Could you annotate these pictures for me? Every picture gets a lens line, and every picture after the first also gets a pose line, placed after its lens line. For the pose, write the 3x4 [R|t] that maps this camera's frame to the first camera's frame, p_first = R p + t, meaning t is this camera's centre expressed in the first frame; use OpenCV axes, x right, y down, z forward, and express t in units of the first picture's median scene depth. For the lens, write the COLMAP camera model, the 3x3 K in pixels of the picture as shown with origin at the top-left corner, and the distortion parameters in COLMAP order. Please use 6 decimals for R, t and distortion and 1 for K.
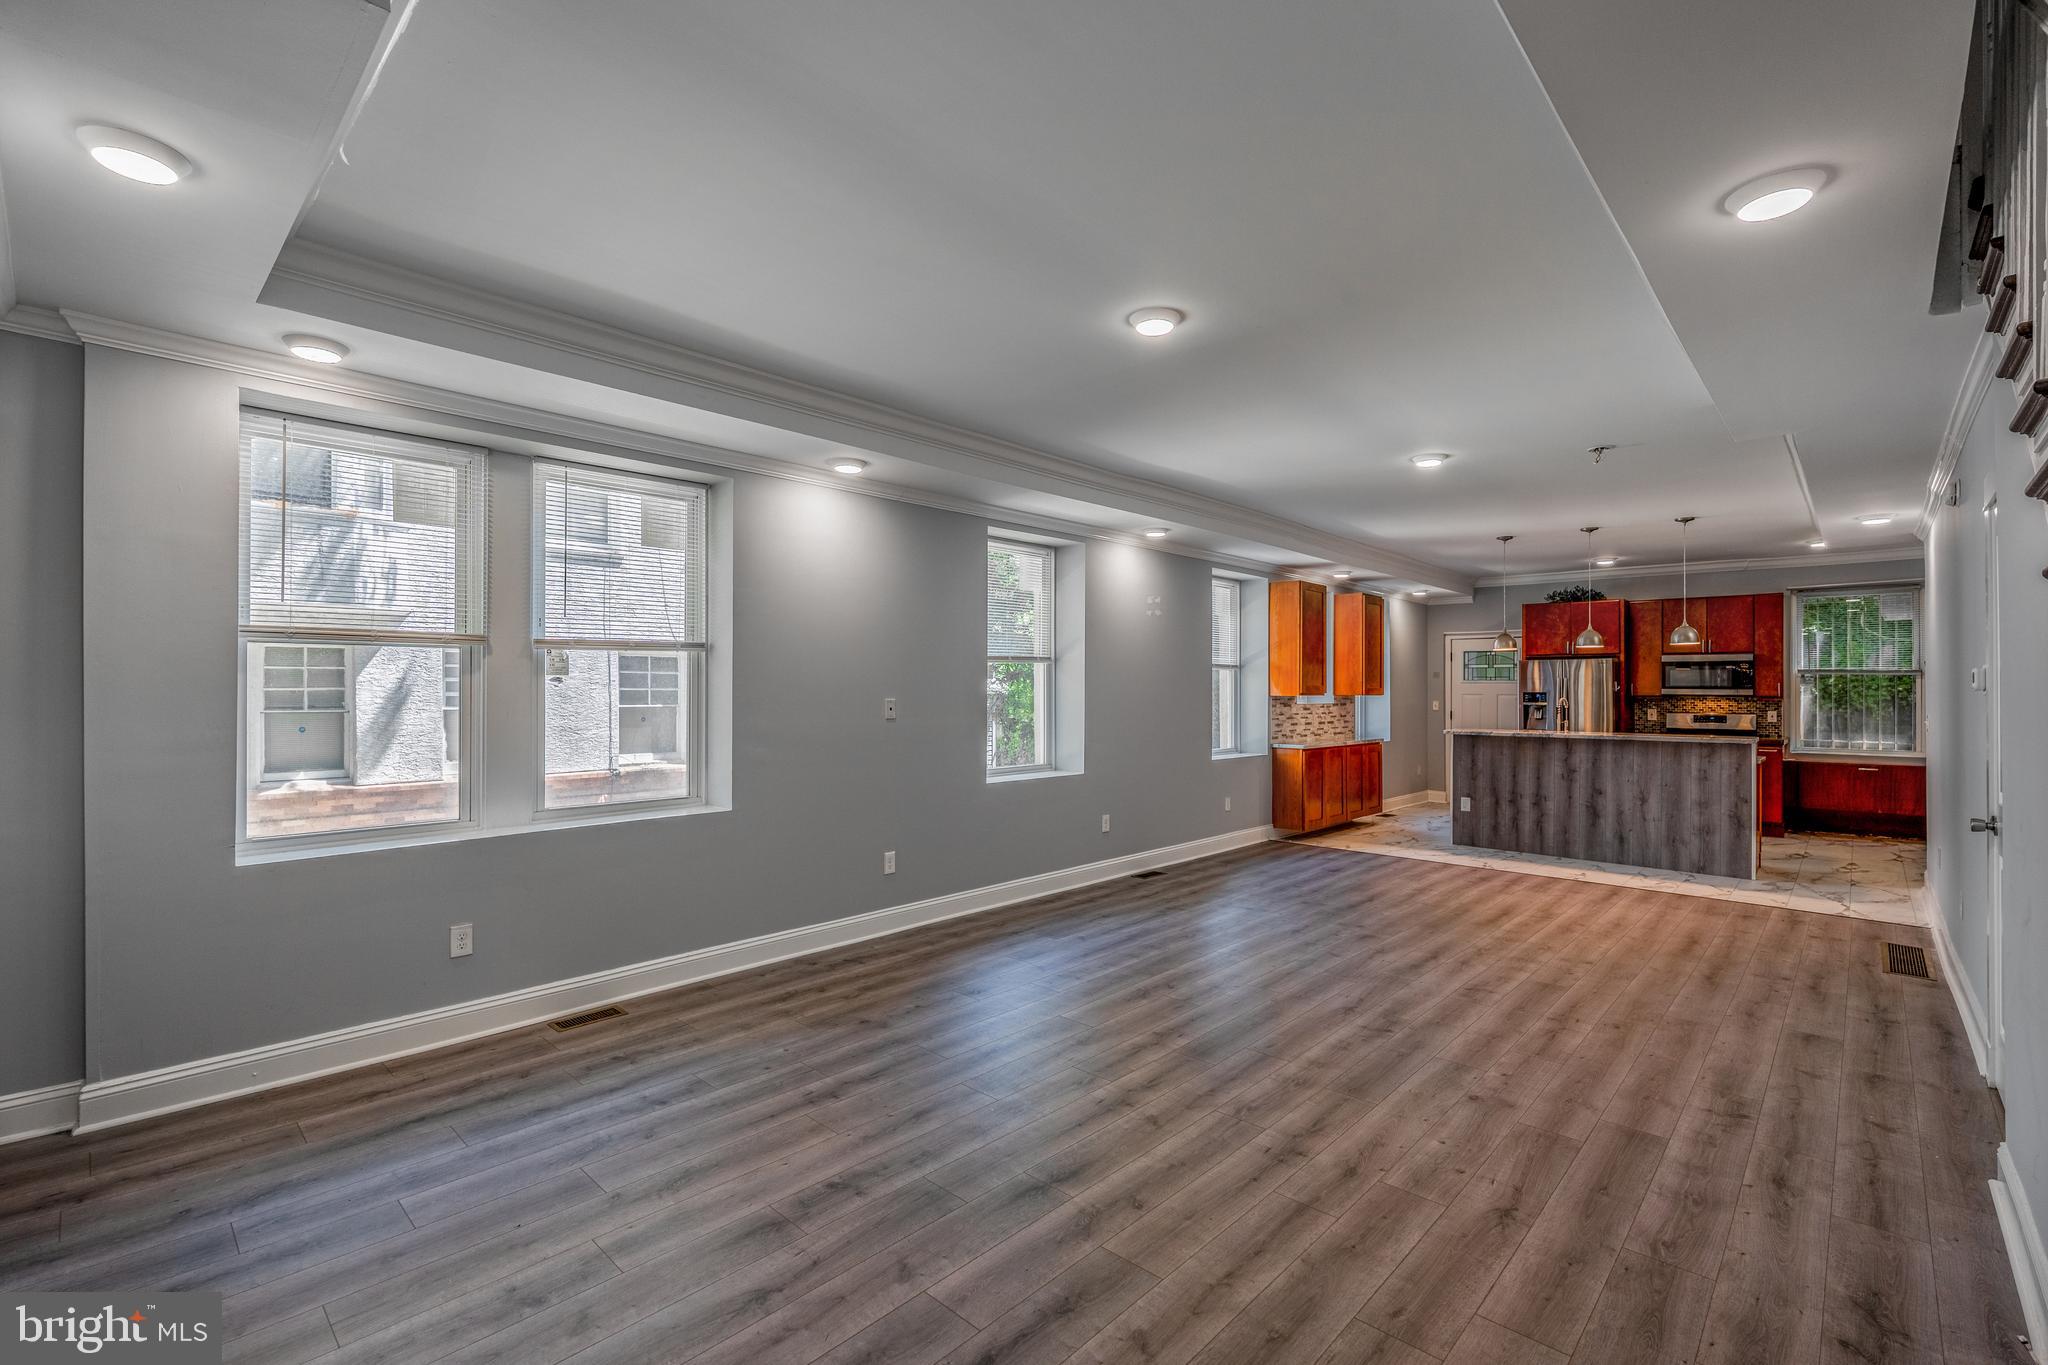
lens RADIAL K [[911.4, 0, 1032.7], [0, 911.4, 687.2], [0, 0, 1]] dist [0.012305, -0.000943]
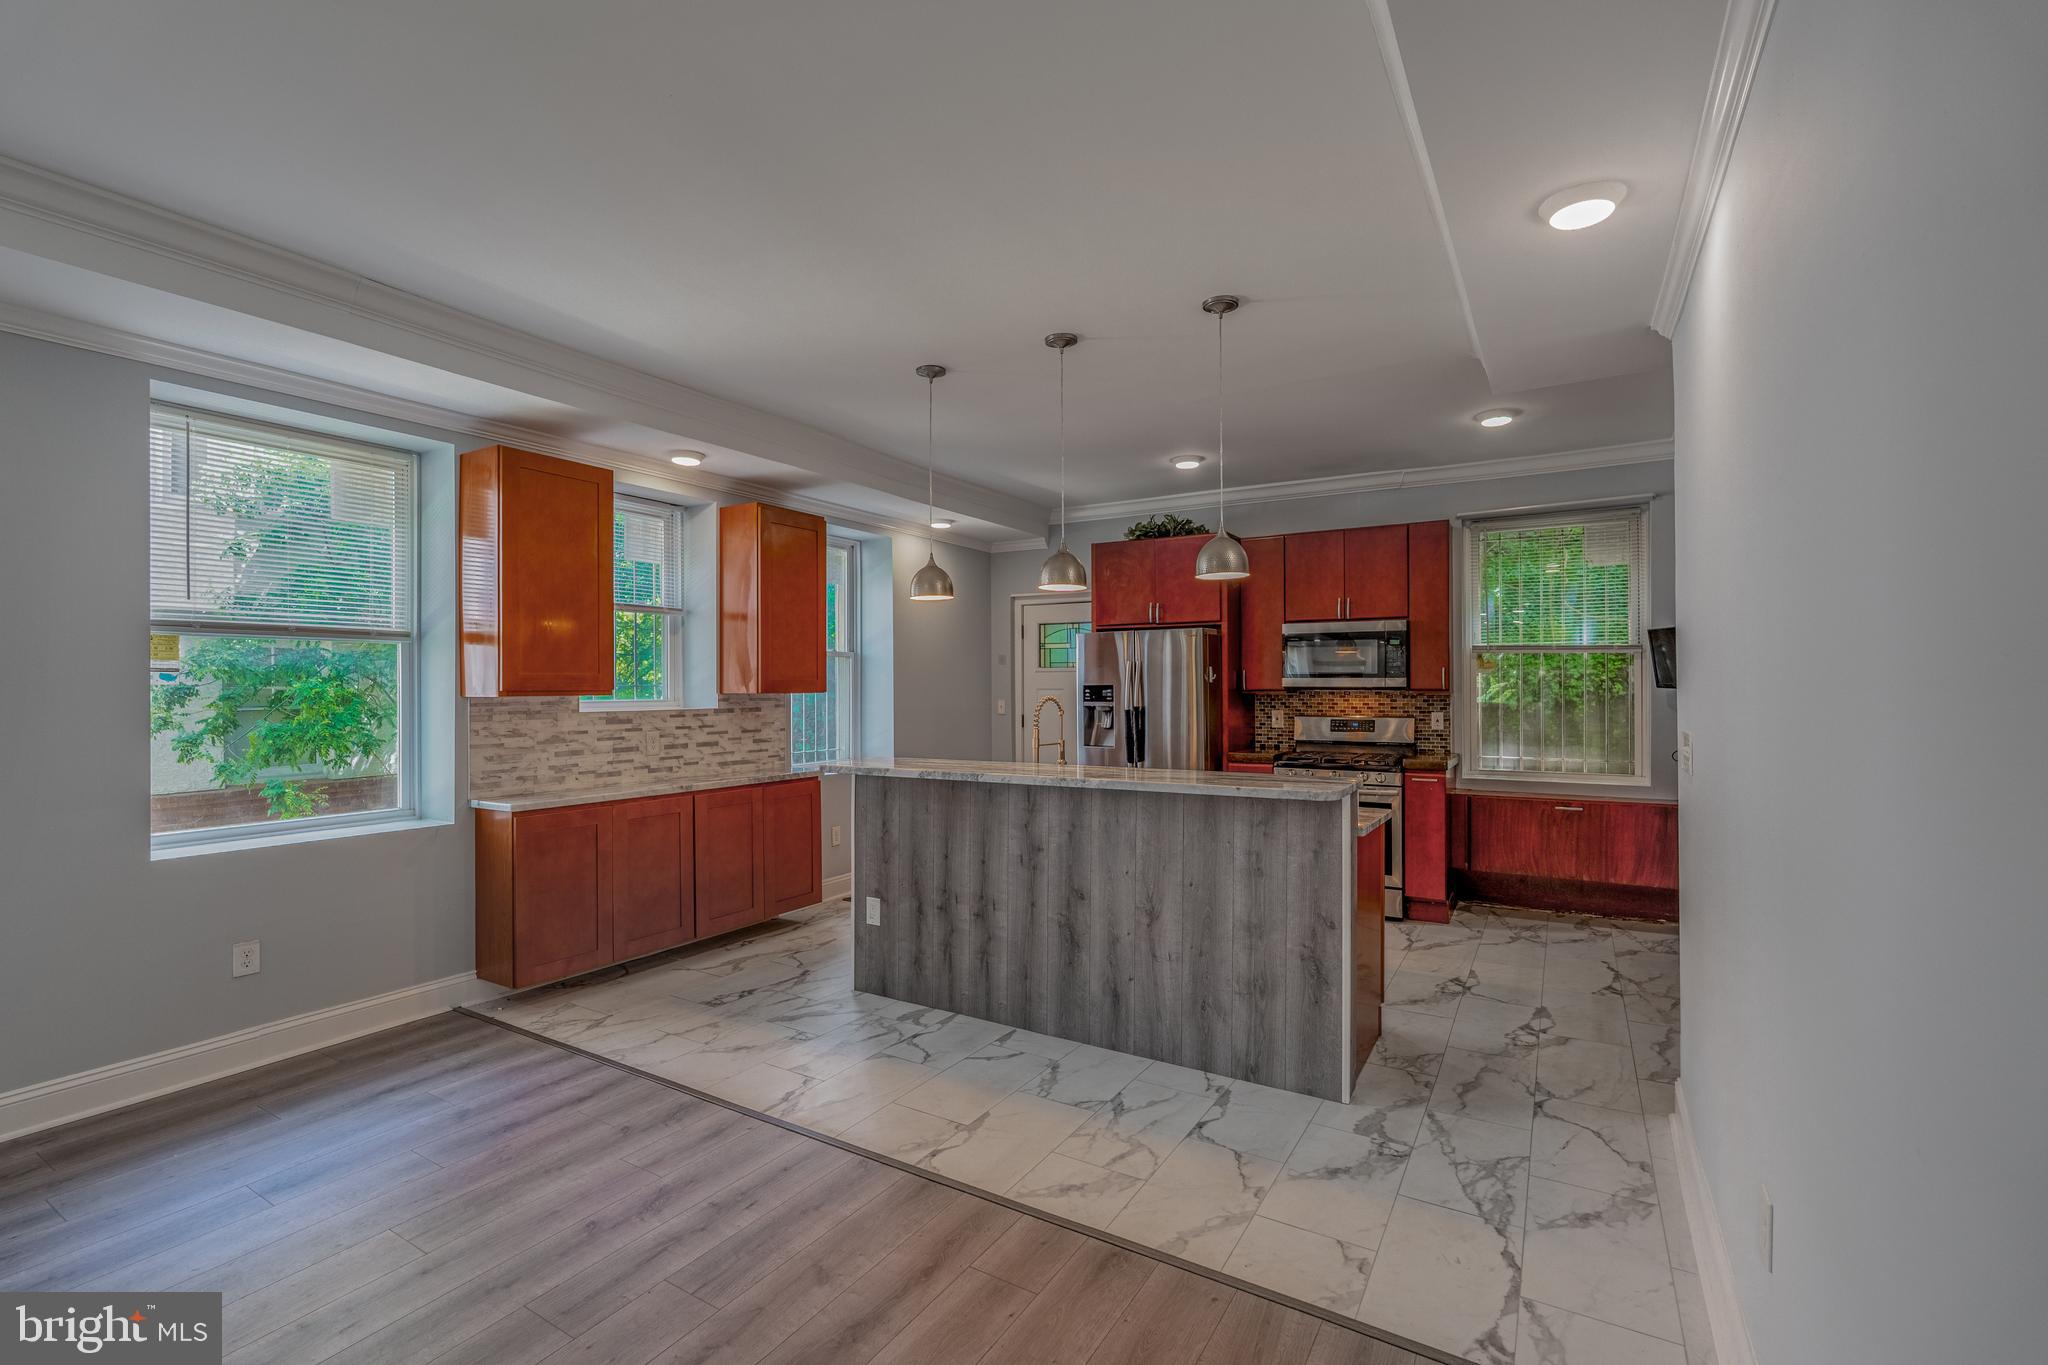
lens RADIAL K [[911.4, 0, 1009.0], [0, 911.4, 689.3], [0, 0, 1]] dist [0.012305, -0.000943]
pose [[0.982710, -0.007862, 0.184985, 0.427385], [0.006391, 0.999943, 0.008550, 0.003364], [-0.185041, -0.007220, 0.982704, 0.468029]]
